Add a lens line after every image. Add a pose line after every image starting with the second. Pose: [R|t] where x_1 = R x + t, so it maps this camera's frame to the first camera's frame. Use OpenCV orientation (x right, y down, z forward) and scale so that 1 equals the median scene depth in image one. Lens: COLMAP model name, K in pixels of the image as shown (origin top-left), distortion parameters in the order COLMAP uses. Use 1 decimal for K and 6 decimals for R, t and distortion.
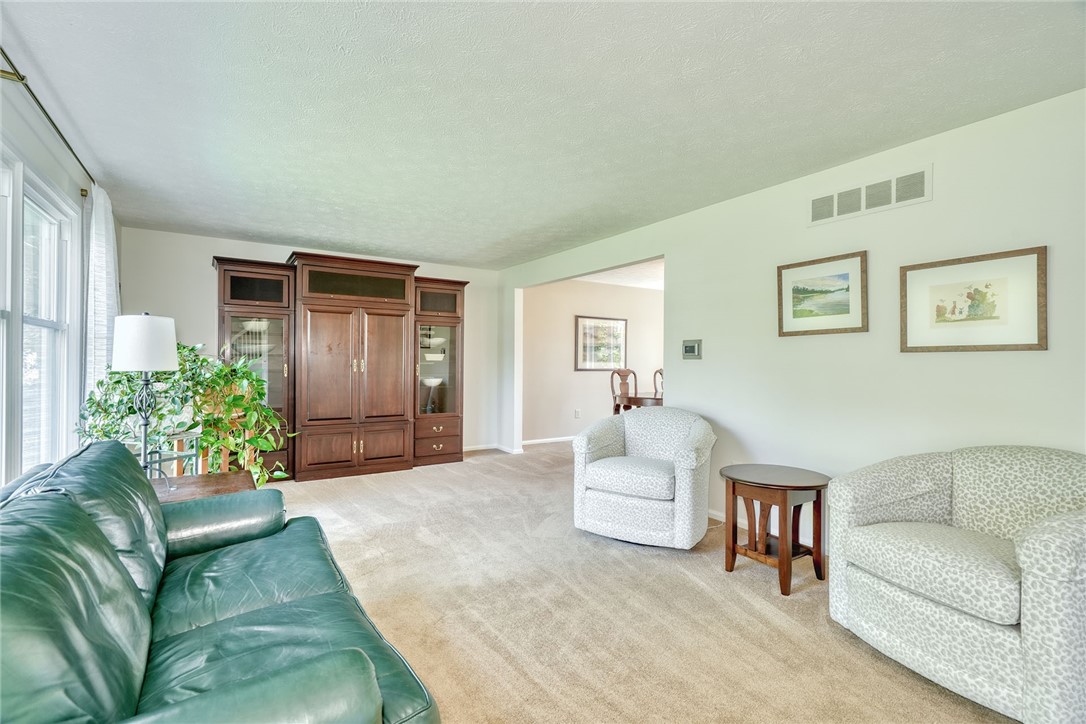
lens RADIAL K [[501.1, 0, 539.9], [0, 501.1, 361.3], [0, 0, 1]] dist [-0.007595, 0.004657]
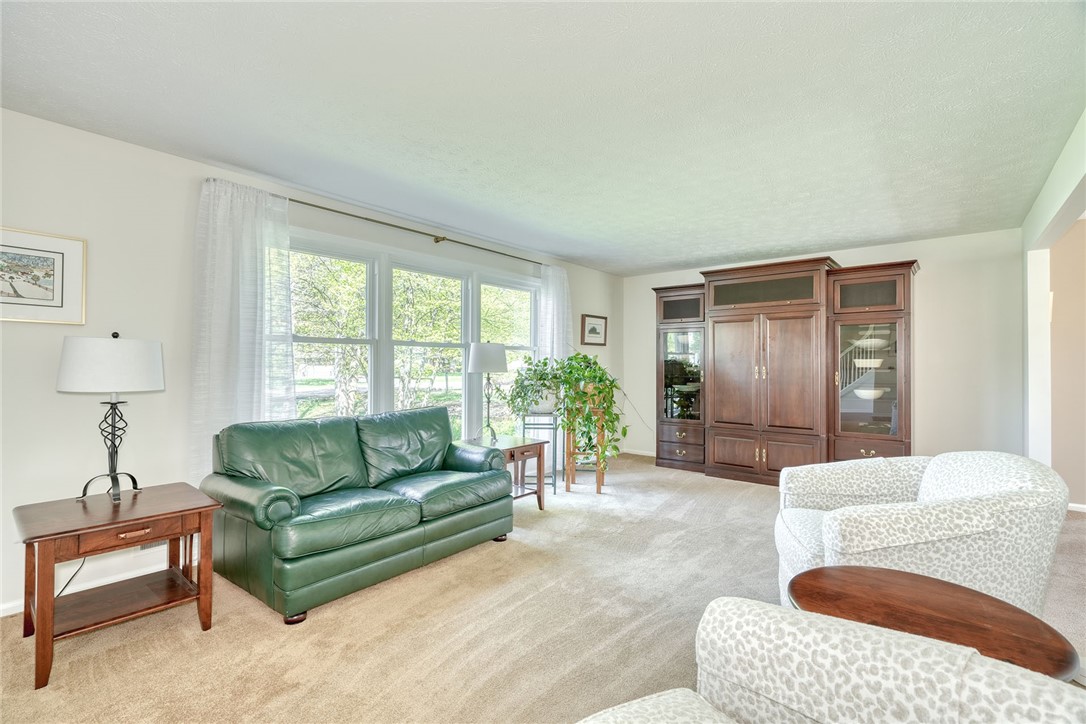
lens RADIAL K [[501.1, 0, 539.9], [0, 501.1, 361.3], [0, 0, 1]] dist [-0.007595, 0.004657]
pose [[0.282773, -0.014008, -0.959085, 0.518719], [-0.002801, 0.999877, -0.015430, 0.003226], [0.959183, 0.007050, 0.282699, 0.342790]]
